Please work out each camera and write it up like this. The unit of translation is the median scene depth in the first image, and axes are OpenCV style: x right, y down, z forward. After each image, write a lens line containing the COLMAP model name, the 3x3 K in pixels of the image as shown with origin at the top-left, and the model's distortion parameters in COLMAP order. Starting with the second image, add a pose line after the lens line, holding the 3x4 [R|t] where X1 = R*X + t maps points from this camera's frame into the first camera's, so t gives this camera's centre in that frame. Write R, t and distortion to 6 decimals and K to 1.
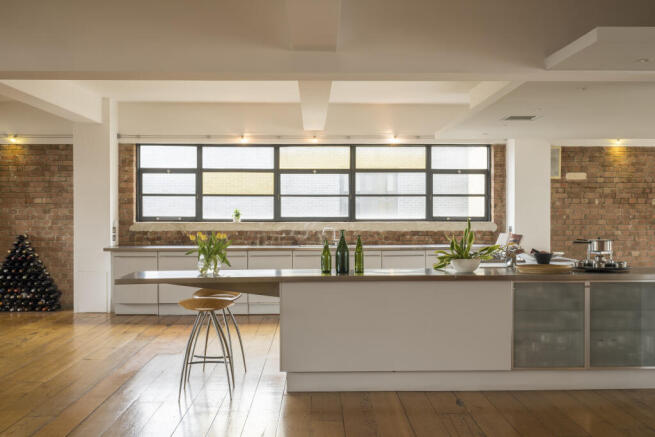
lens RADIAL K [[710.9, 0, 327.5], [0, 710.9, 218.5], [0, 0, 1]] dist [0.010319, 0.003918]
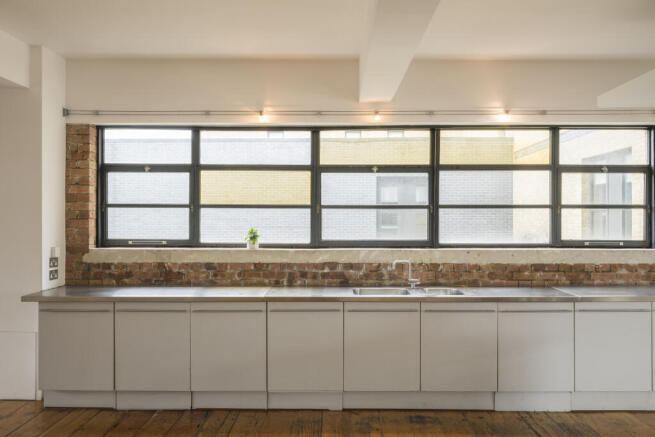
lens RADIAL K [[580.5, 0, 327.5], [0, 580.5, 218.5], [0, 0, 1]] dist [-0.001803, -0.001493]
pose [[0.999261, 0.001630, -0.038409, -0.041095], [-0.001982, 0.999956, -0.009138, -0.017142], [0.038392, 0.009207, 0.999220, 0.487358]]
